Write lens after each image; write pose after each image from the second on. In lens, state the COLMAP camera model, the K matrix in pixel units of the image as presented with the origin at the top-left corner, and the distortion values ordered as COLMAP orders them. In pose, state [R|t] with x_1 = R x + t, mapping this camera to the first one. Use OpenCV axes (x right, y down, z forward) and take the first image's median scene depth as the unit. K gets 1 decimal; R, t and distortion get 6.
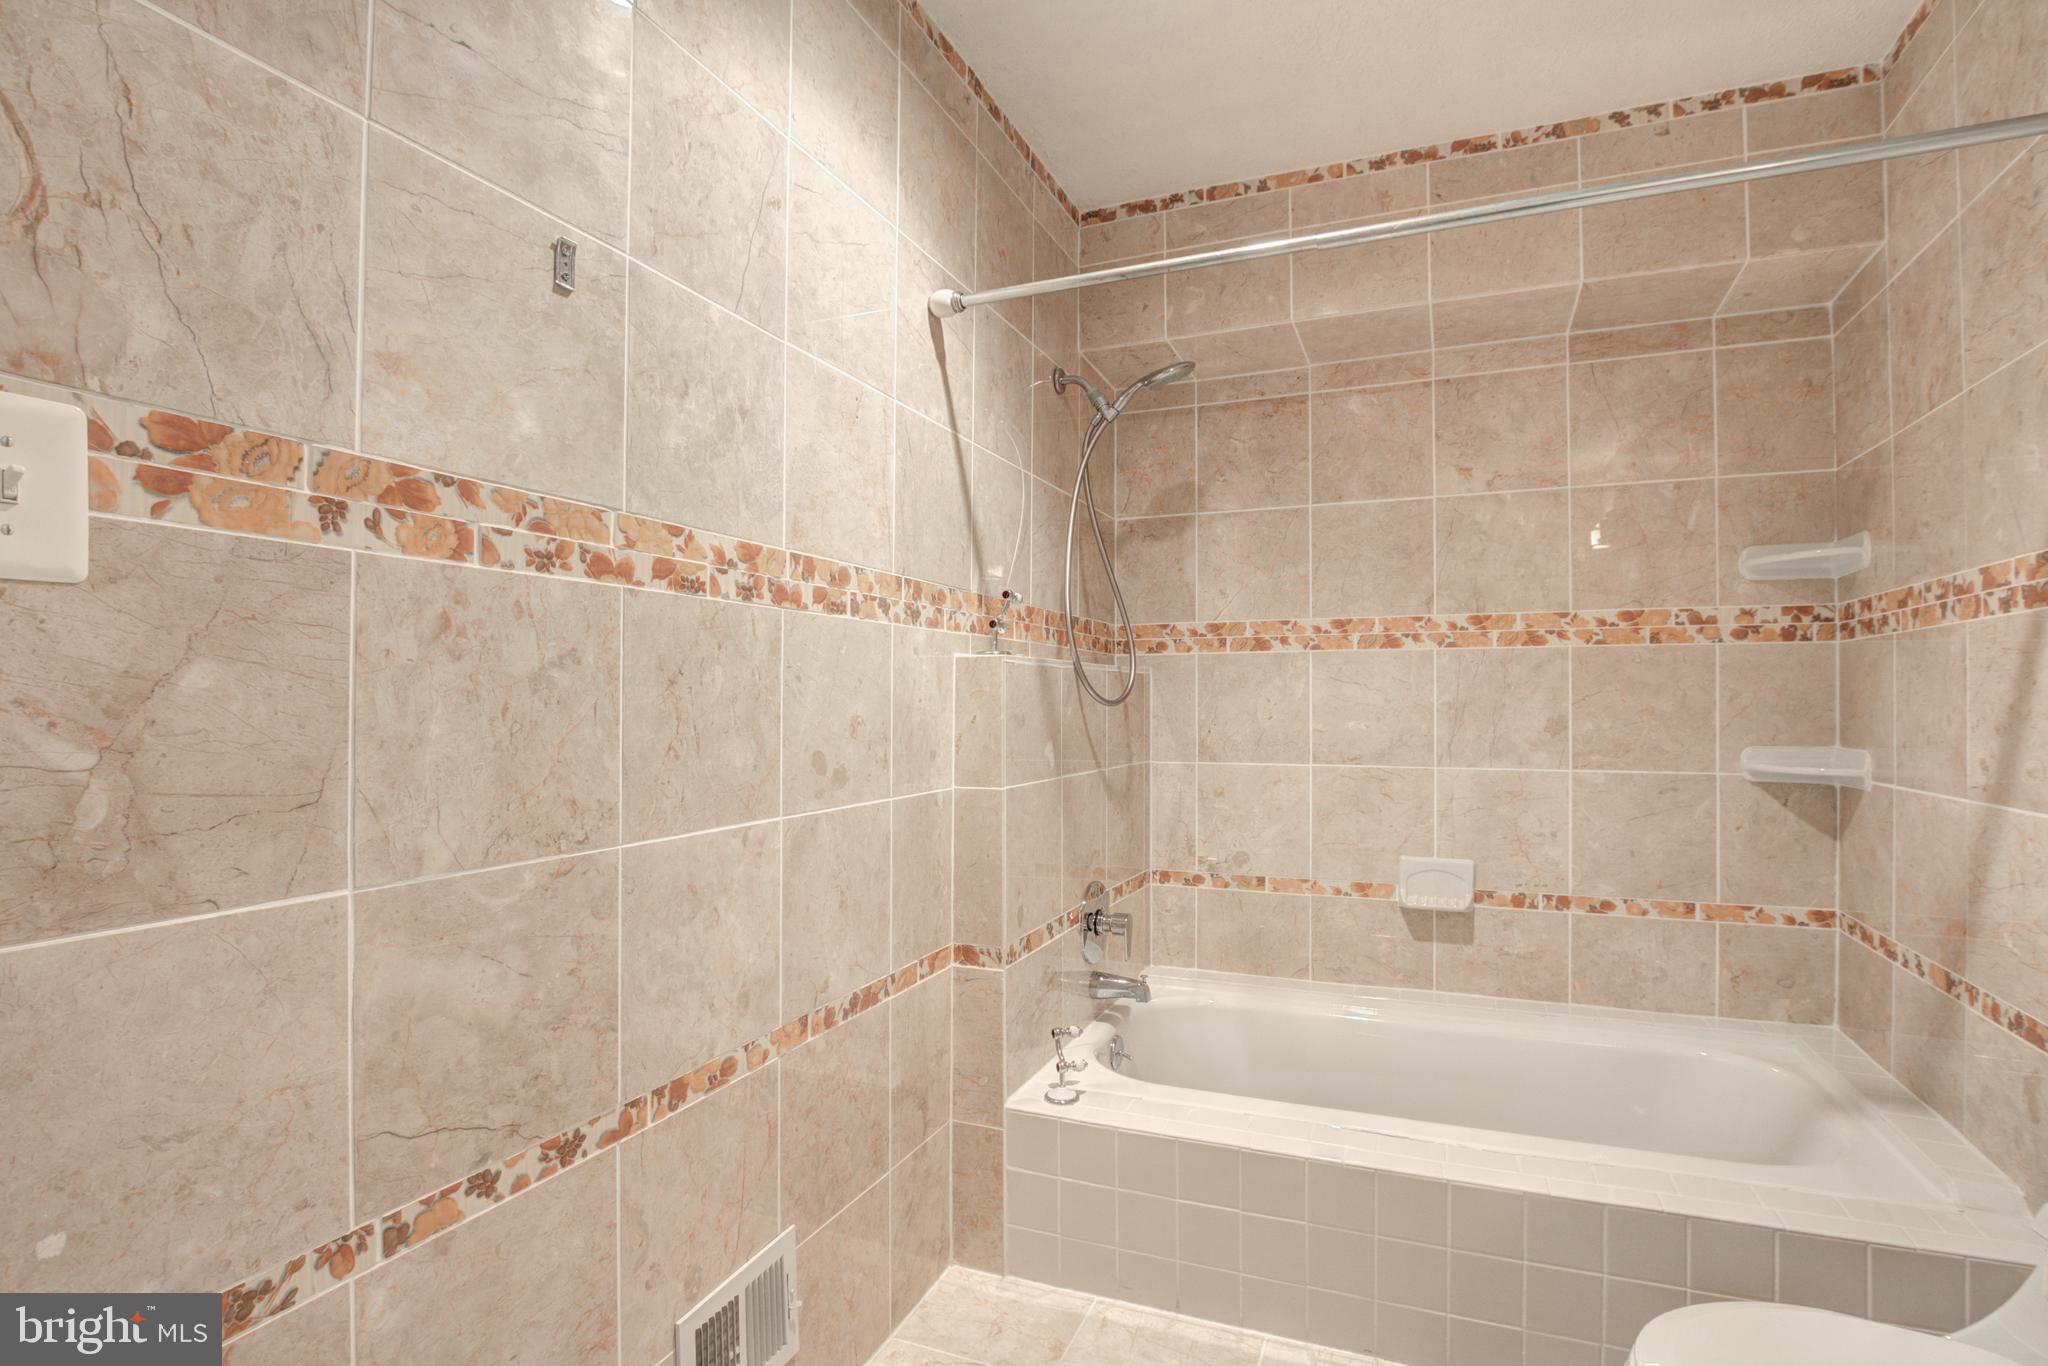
lens RADIAL K [[994.6, 0, 1020.1], [0, 994.6, 685.6], [0, 0, 1]] dist [-0.025612, 0.002816]
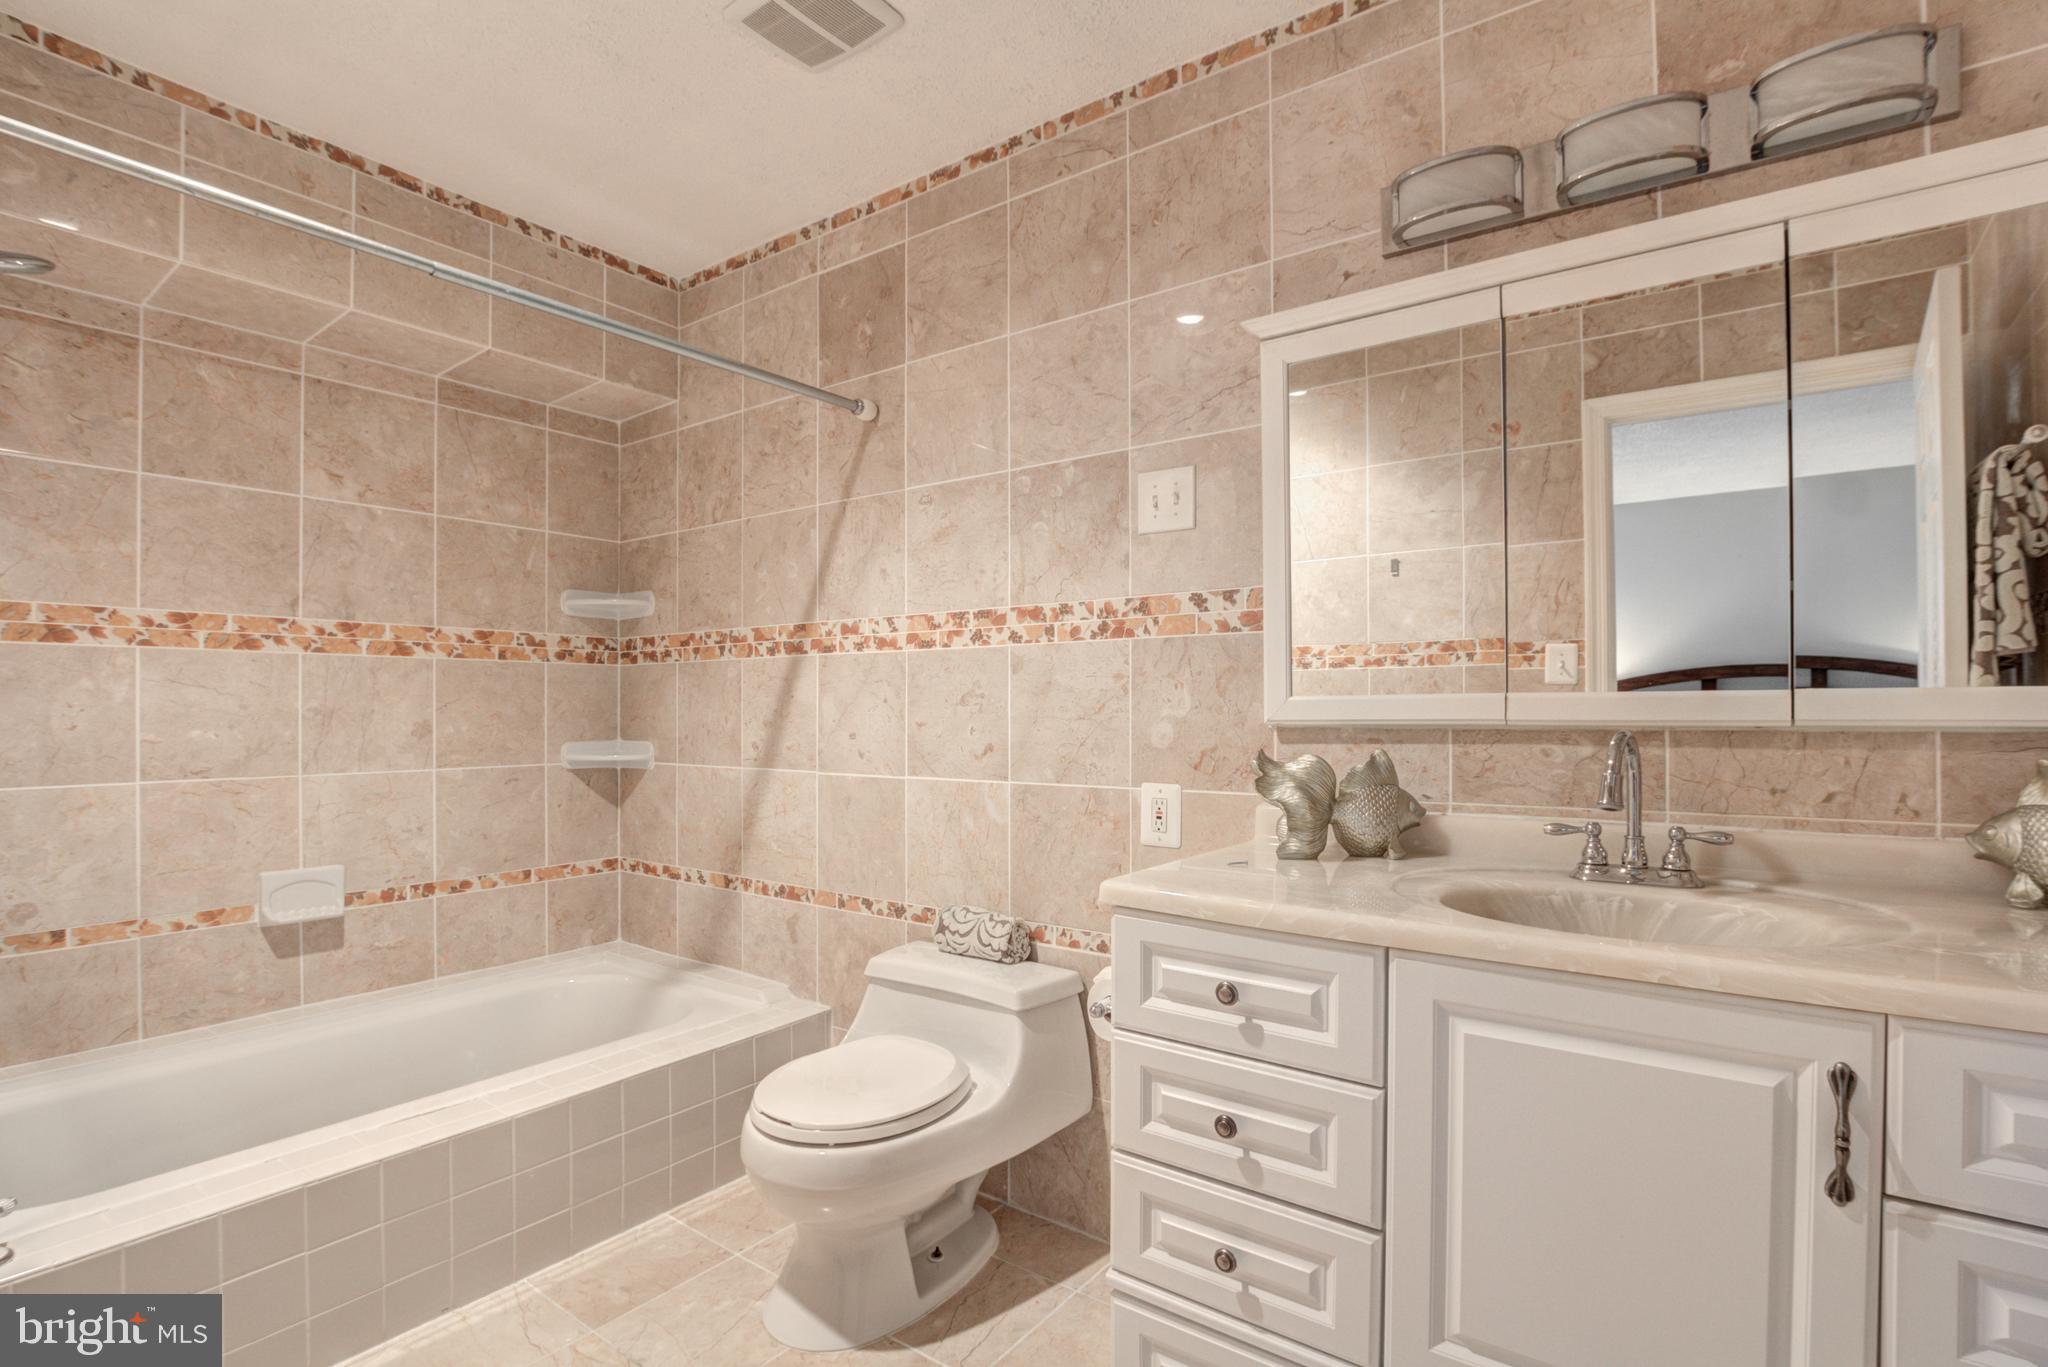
lens RADIAL K [[994.6, 0, 1010.4], [0, 994.6, 697.4], [0, 0, 1]] dist [-0.025612, 0.002816]
pose [[0.247916, 0.012417, 0.968702, -0.371421], [-0.014771, 0.999850, -0.009036, 0.004986], [-0.968669, -0.012069, 0.248062, 0.097243]]
